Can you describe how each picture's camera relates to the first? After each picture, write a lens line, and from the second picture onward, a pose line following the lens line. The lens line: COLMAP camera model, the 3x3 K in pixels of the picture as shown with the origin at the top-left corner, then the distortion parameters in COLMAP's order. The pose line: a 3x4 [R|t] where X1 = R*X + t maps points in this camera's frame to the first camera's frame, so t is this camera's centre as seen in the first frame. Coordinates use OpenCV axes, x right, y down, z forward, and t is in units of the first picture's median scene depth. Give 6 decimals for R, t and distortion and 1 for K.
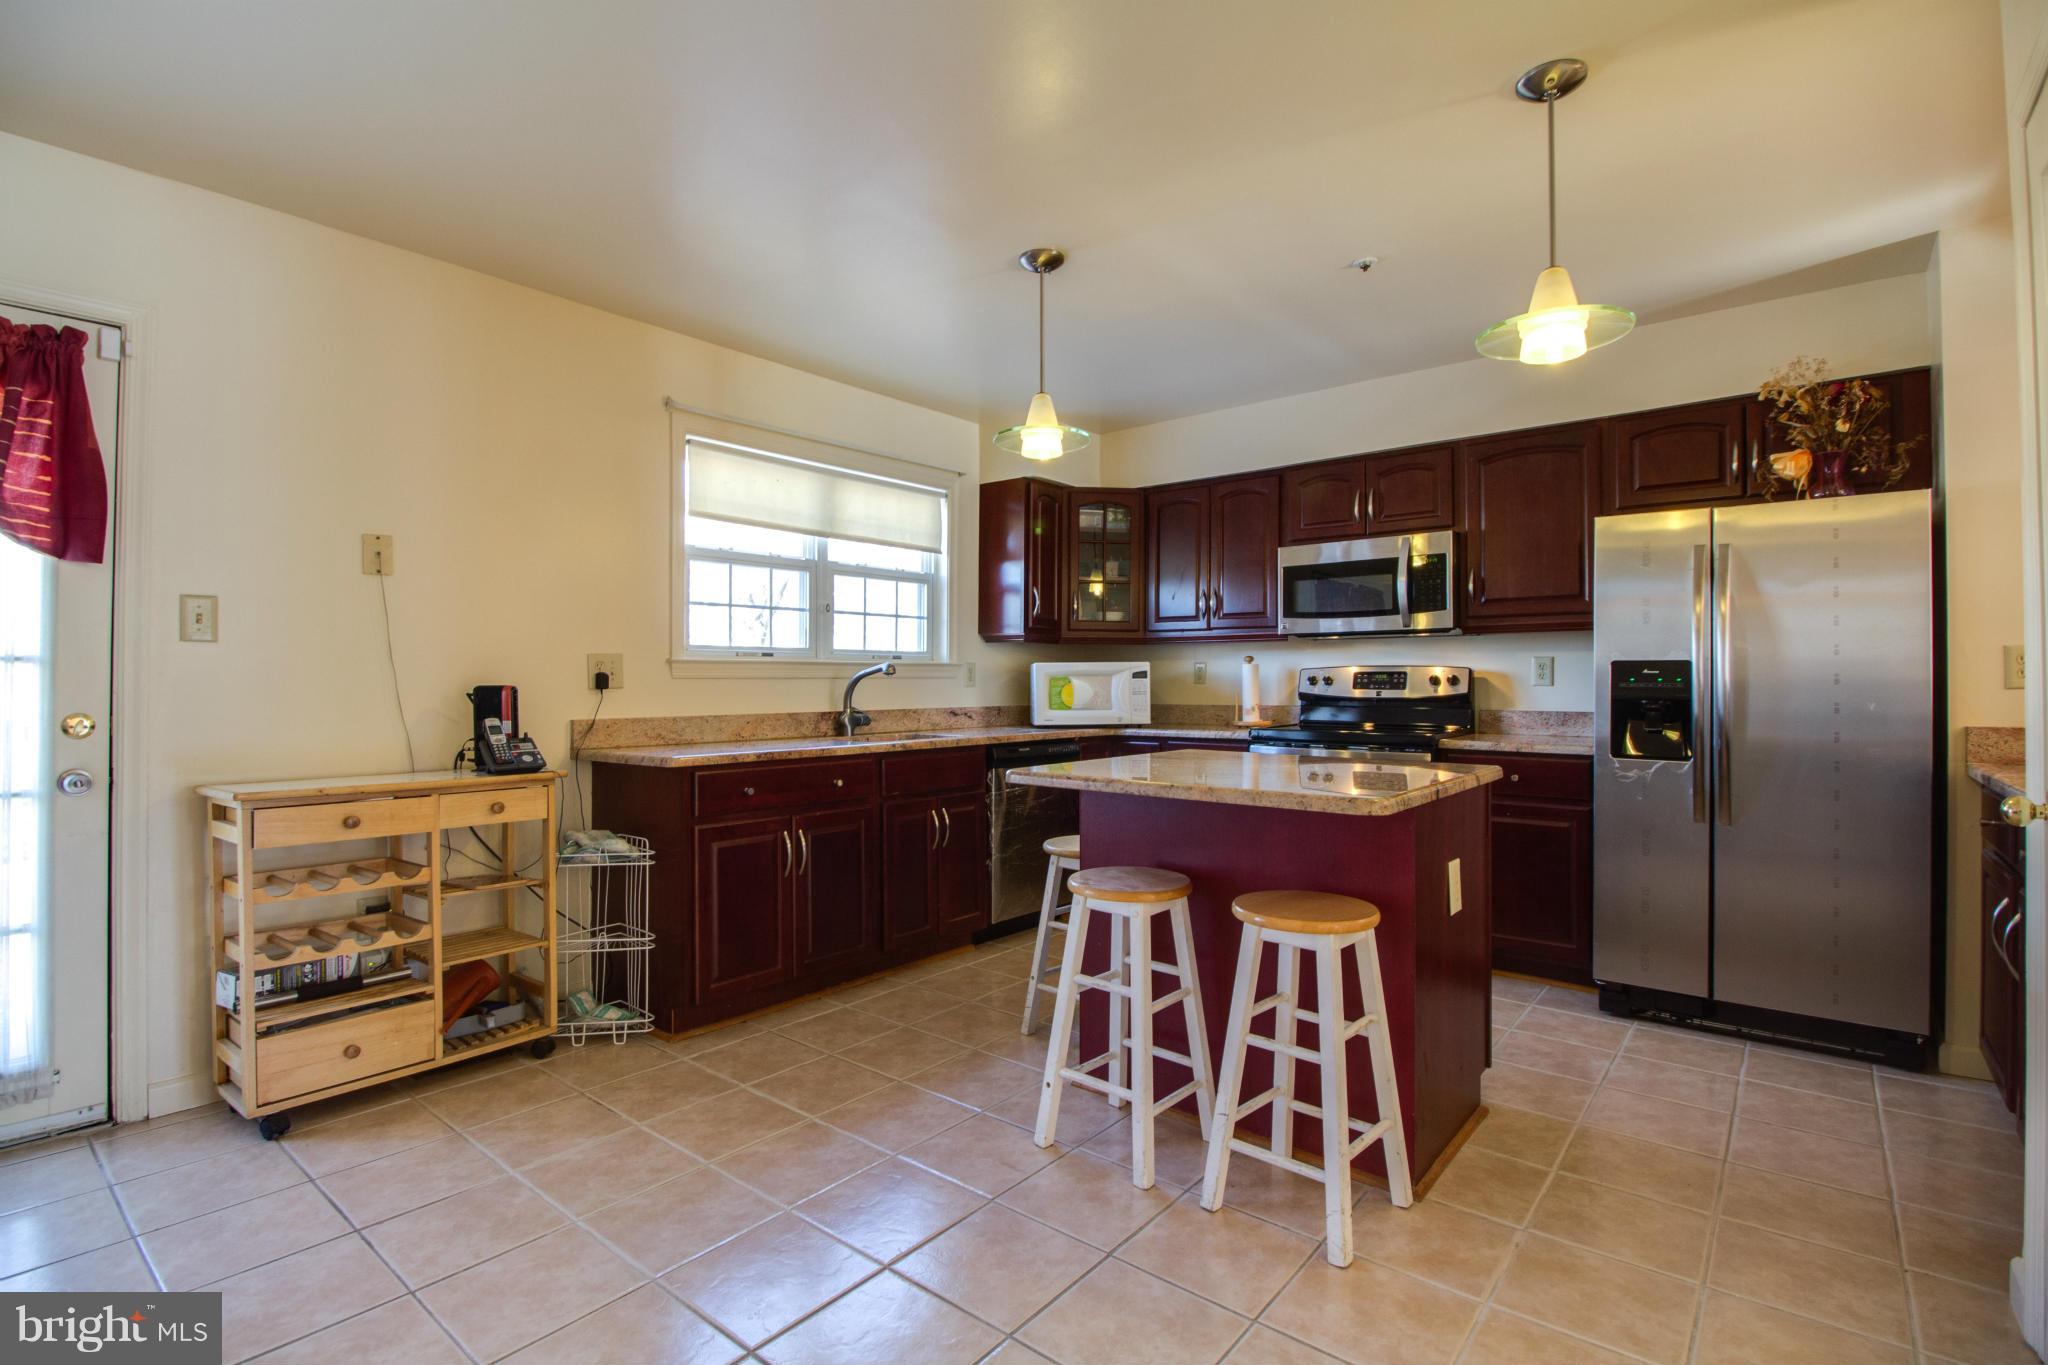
lens RADIAL K [[963.4, 0, 1029.7], [0, 963.4, 672.6], [0, 0, 1]] dist [-0.008423, -0.009134]
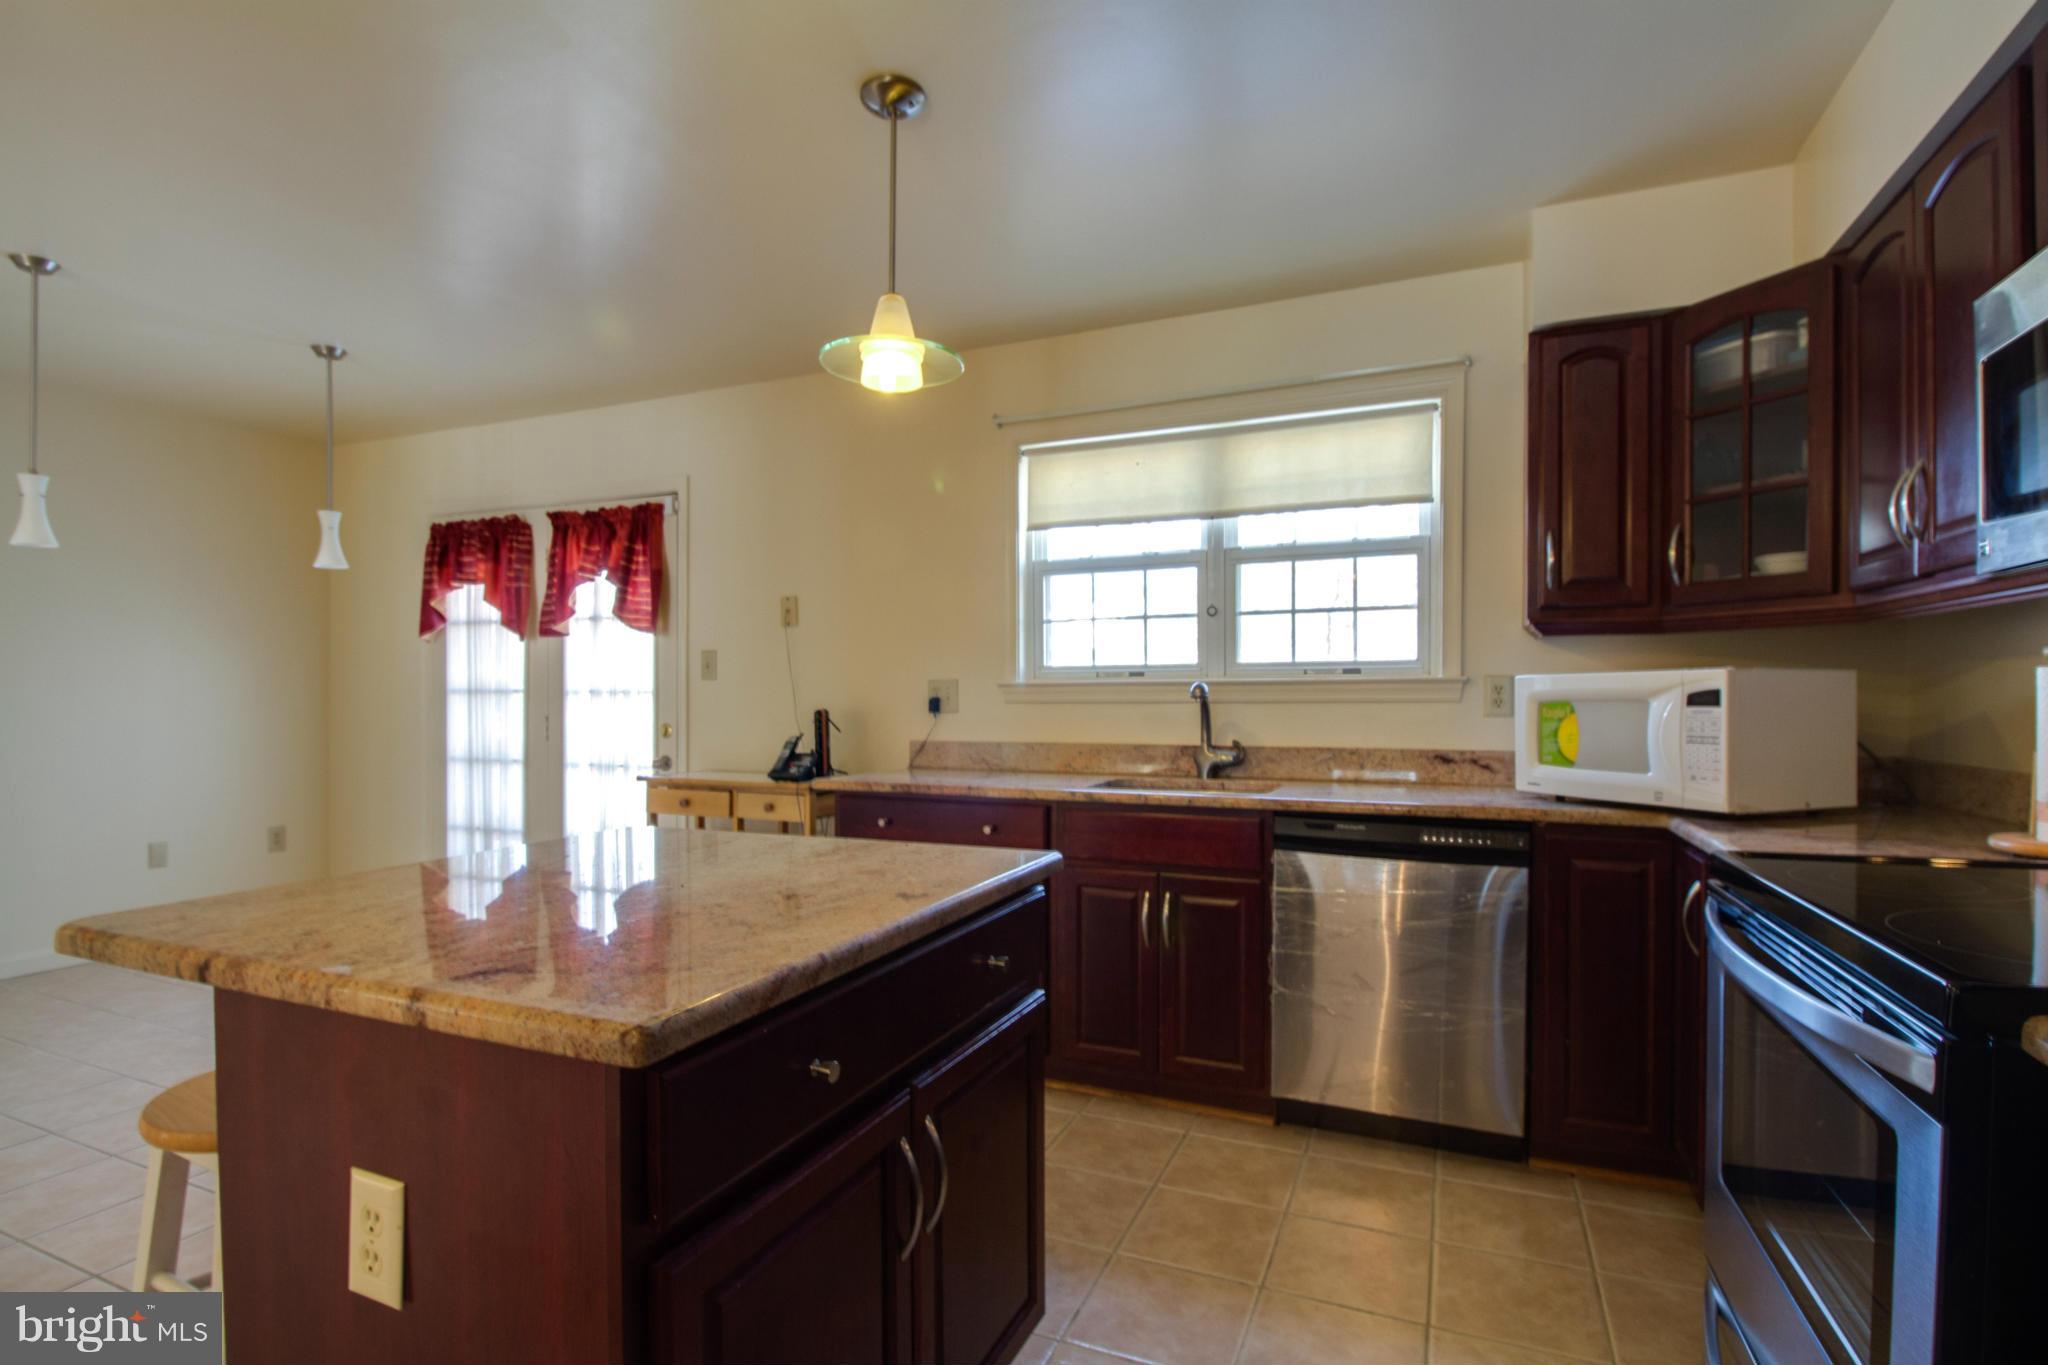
lens RADIAL K [[963.4, 0, 1005.3], [0, 963.4, 698.9], [0, 0, 1]] dist [-0.008423, -0.009134]
pose [[0.274676, 0.004546, -0.961526, 0.553495], [0.011051, 0.999908, 0.007884, -0.004989], [0.961473, -0.012792, 0.274601, 0.716978]]
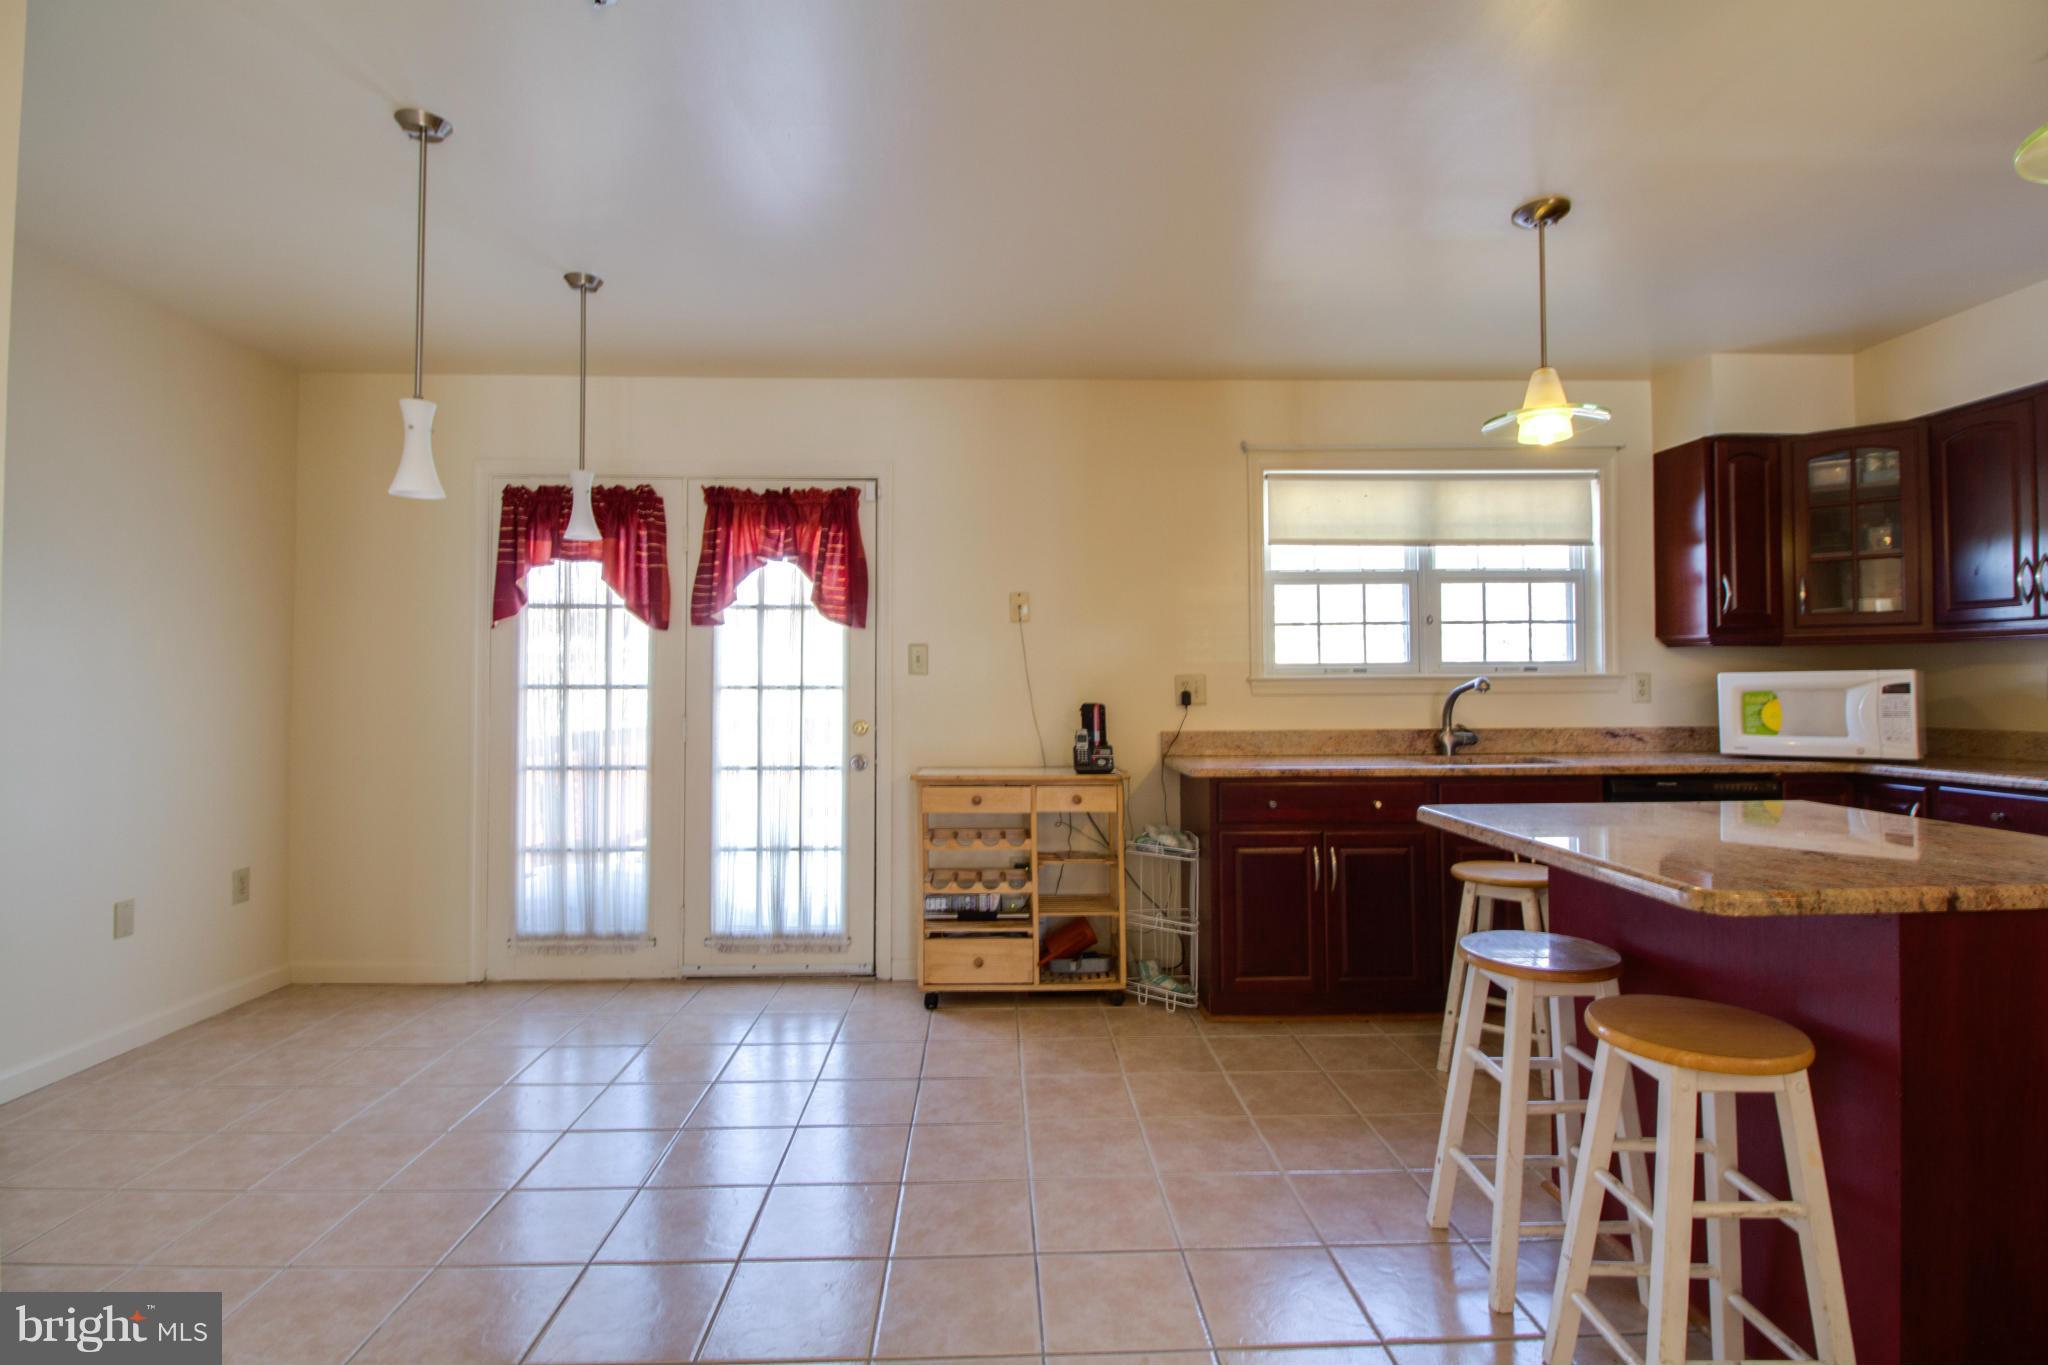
lens RADIAL K [[963.4, 0, 992.5], [0, 963.4, 664.1], [0, 0, 1]] dist [-0.008423, -0.009134]
pose [[0.645324, -0.020164, -0.763643, 0.269765], [0.012962, 0.999797, -0.015446, -0.016215], [0.763799, 0.000070, 0.645454, 0.063229]]
